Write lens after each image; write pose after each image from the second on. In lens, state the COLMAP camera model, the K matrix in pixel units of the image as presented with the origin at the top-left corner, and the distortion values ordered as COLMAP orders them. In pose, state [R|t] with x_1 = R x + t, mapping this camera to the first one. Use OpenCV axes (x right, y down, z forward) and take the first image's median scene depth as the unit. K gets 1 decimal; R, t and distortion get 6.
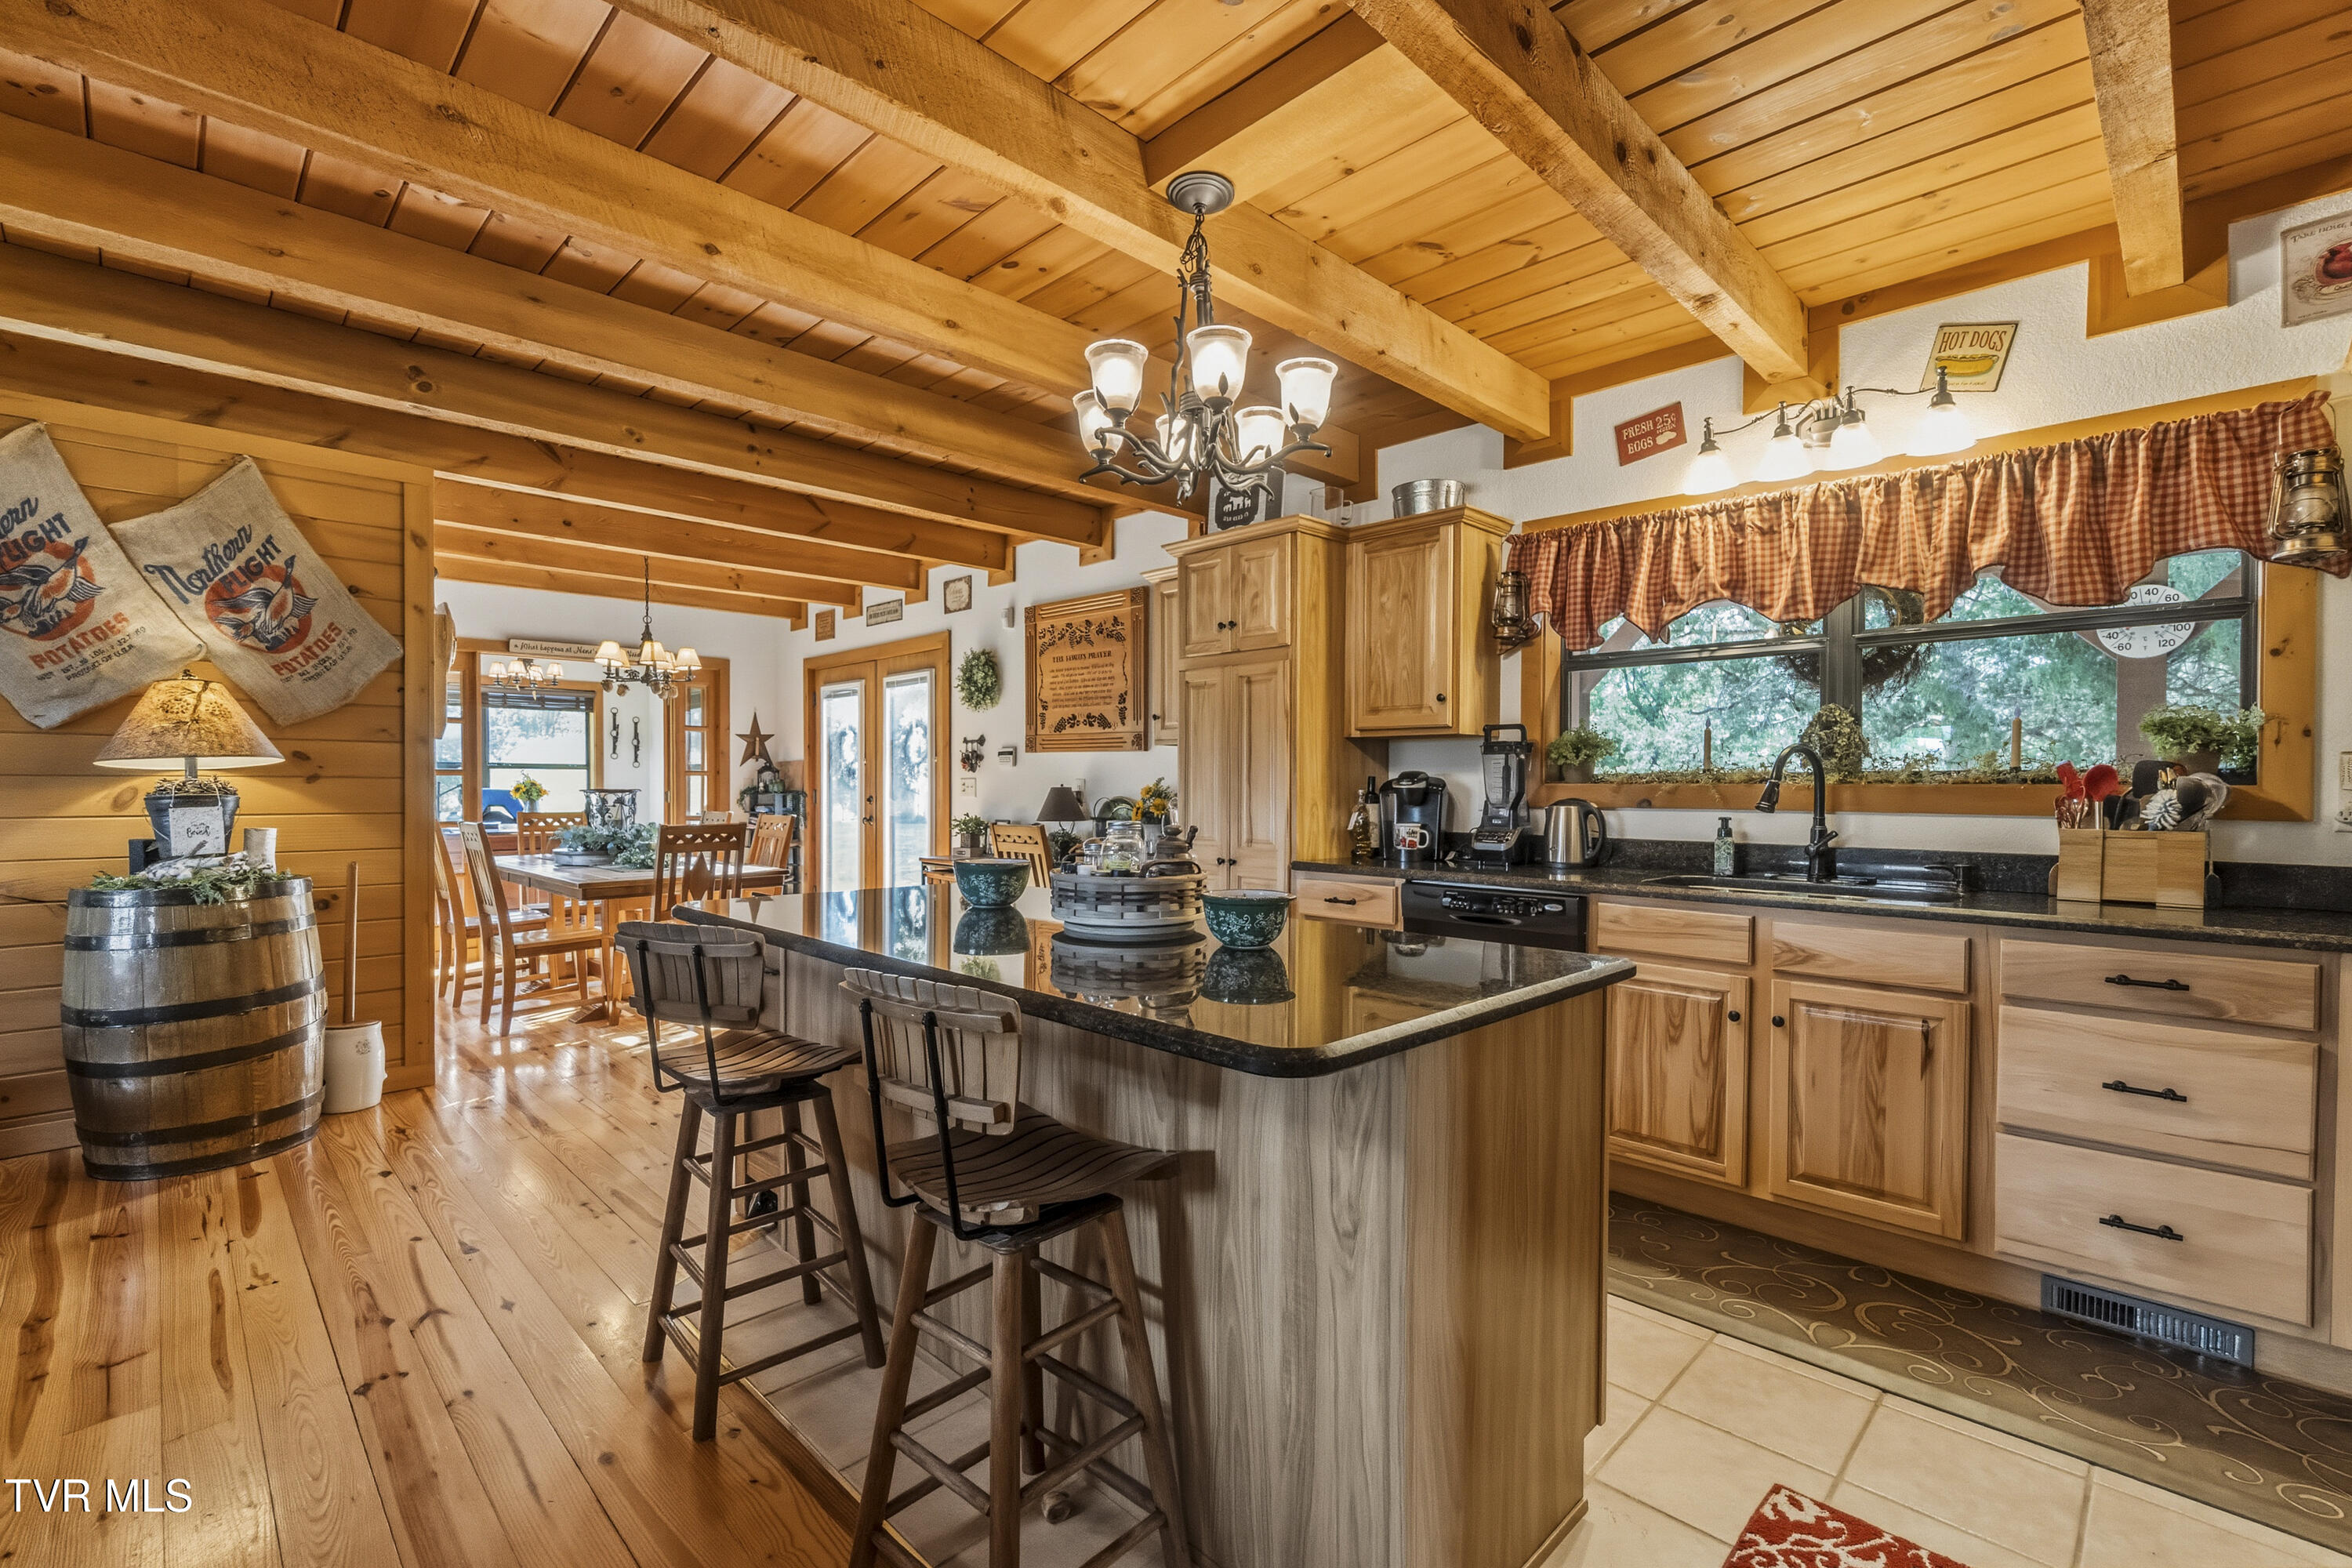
lens RADIAL K [[1023.2, 0, 1173.7], [0, 1023.2, 789.4], [0, 0, 1]] dist [-0.010947, 0.002607]
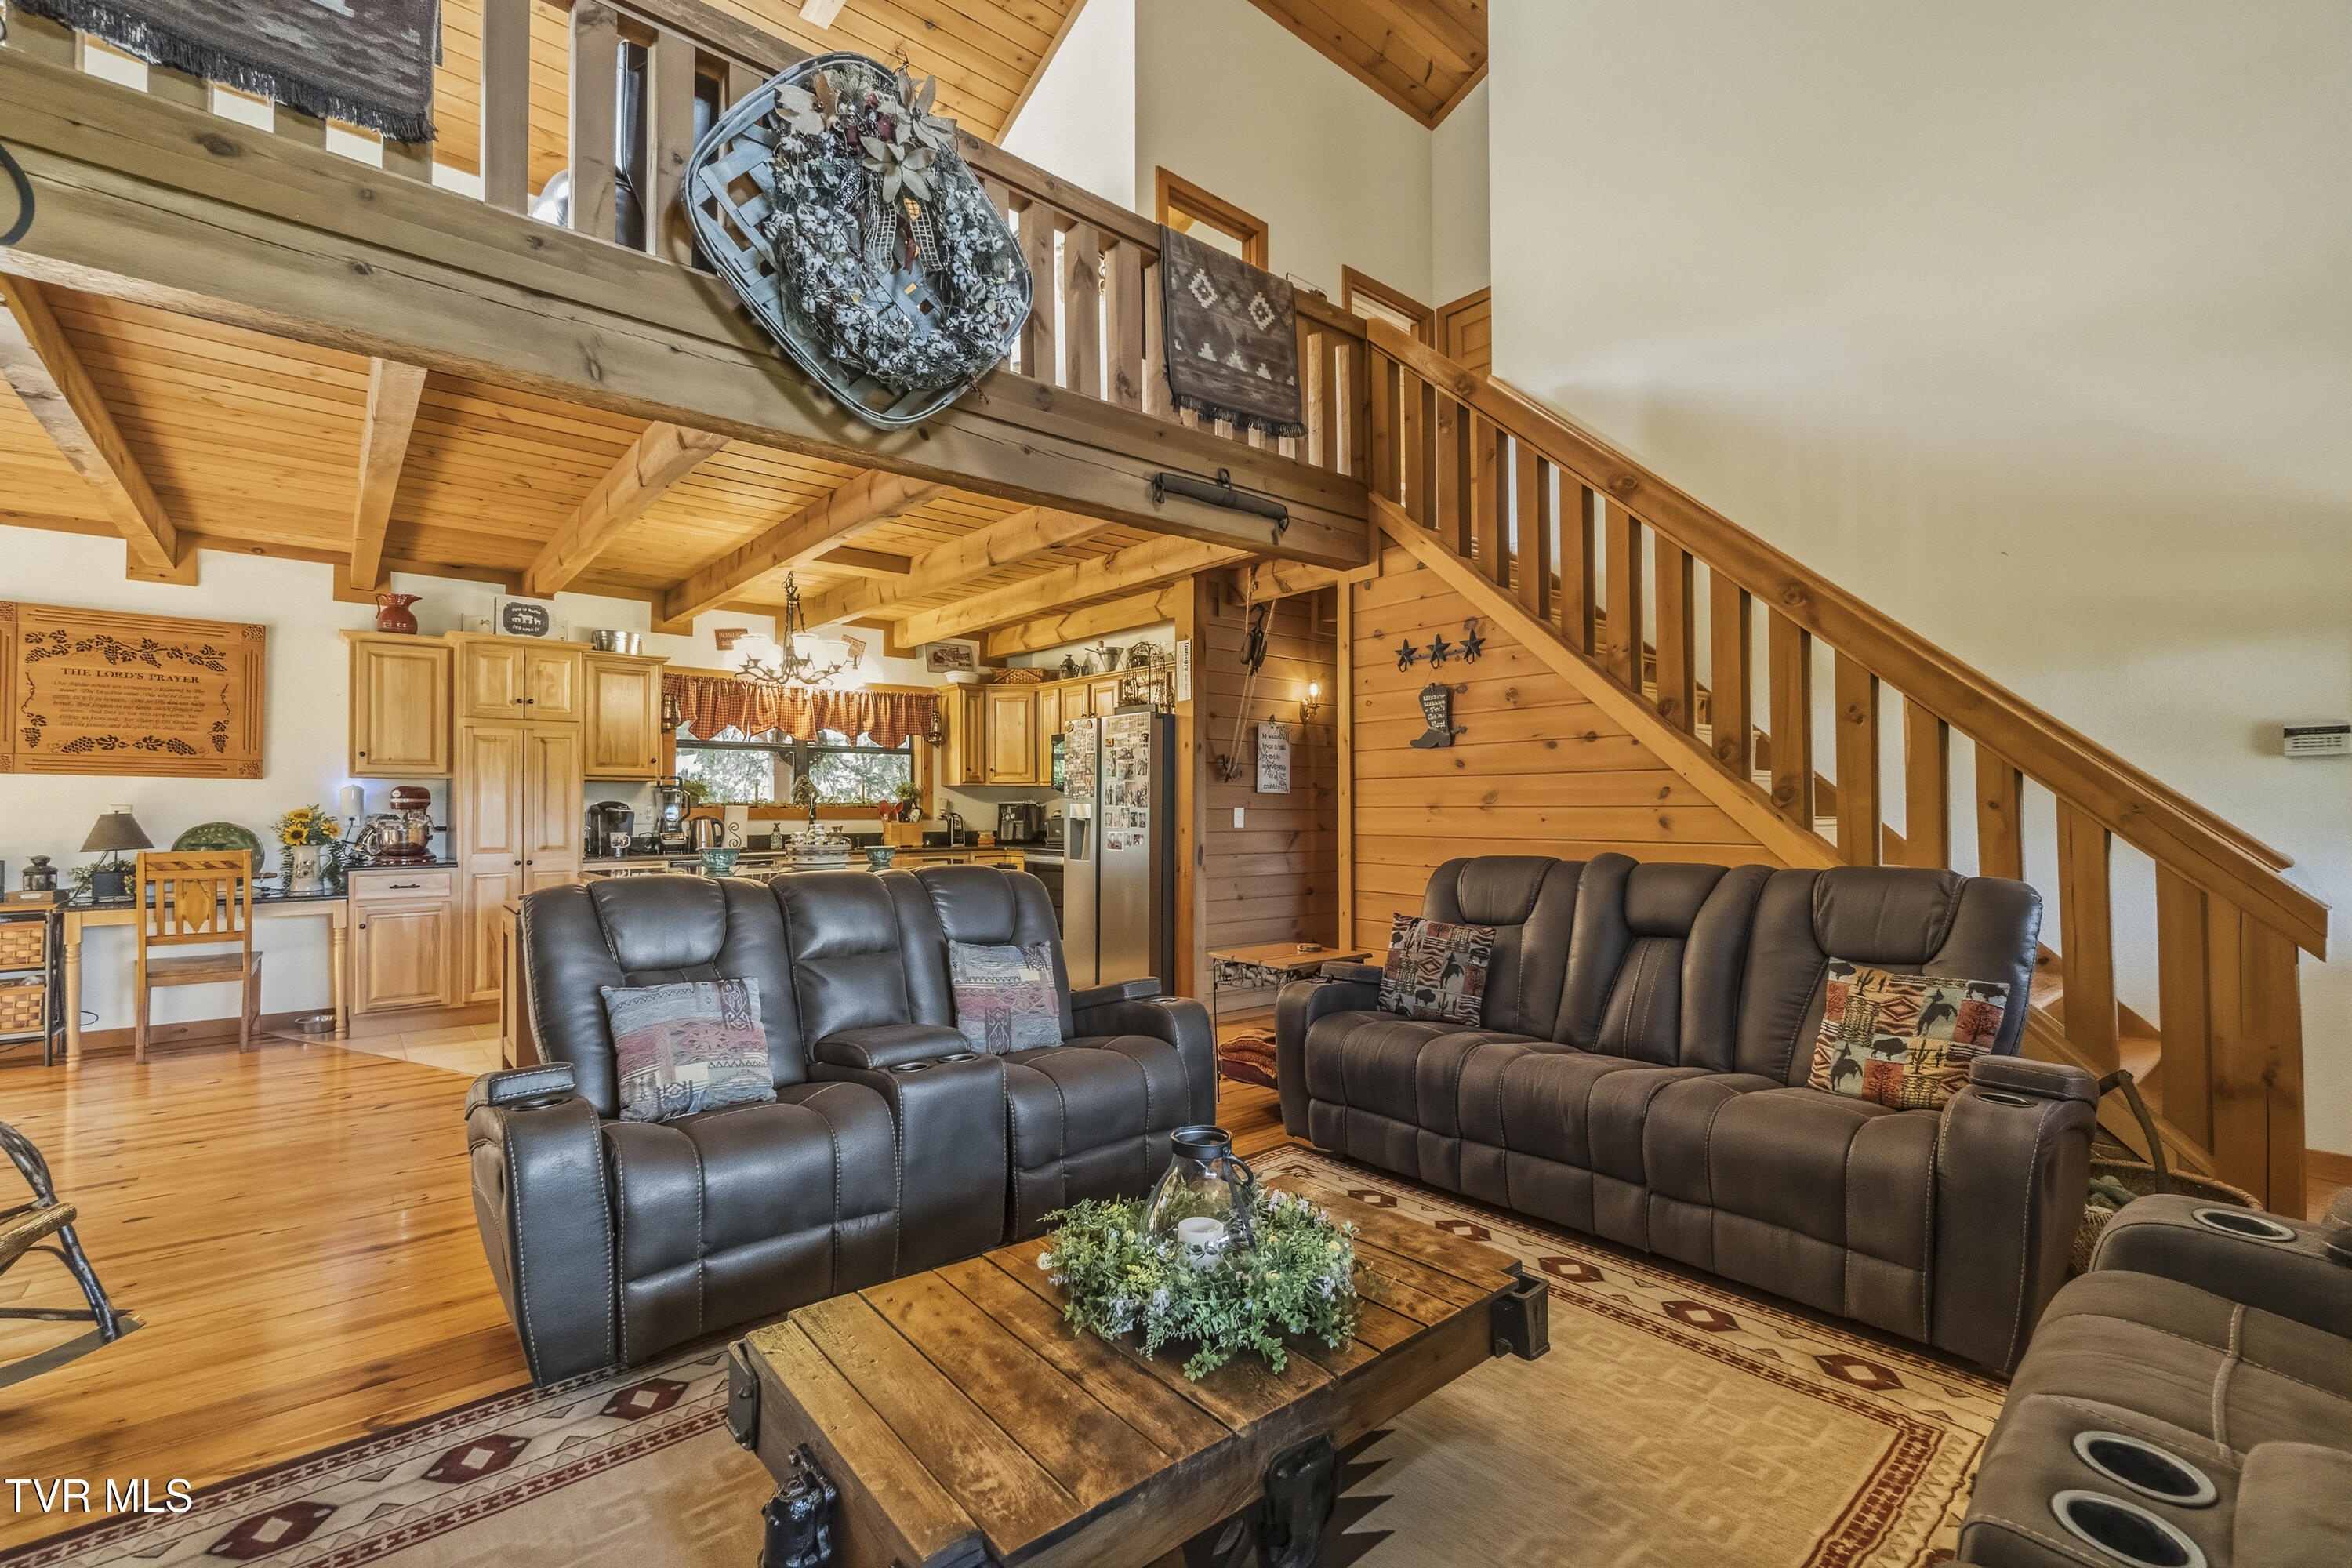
lens RADIAL K [[1023.2, 0, 1175.2], [0, 1023.2, 794.2], [0, 0, 1]] dist [-0.010947, 0.002607]
pose [[0.077455, 0.012087, 0.996923, -1.382691], [0.007890, 0.999888, -0.012736, -0.001079], [-0.996965, 0.008852, 0.077351, -0.047228]]
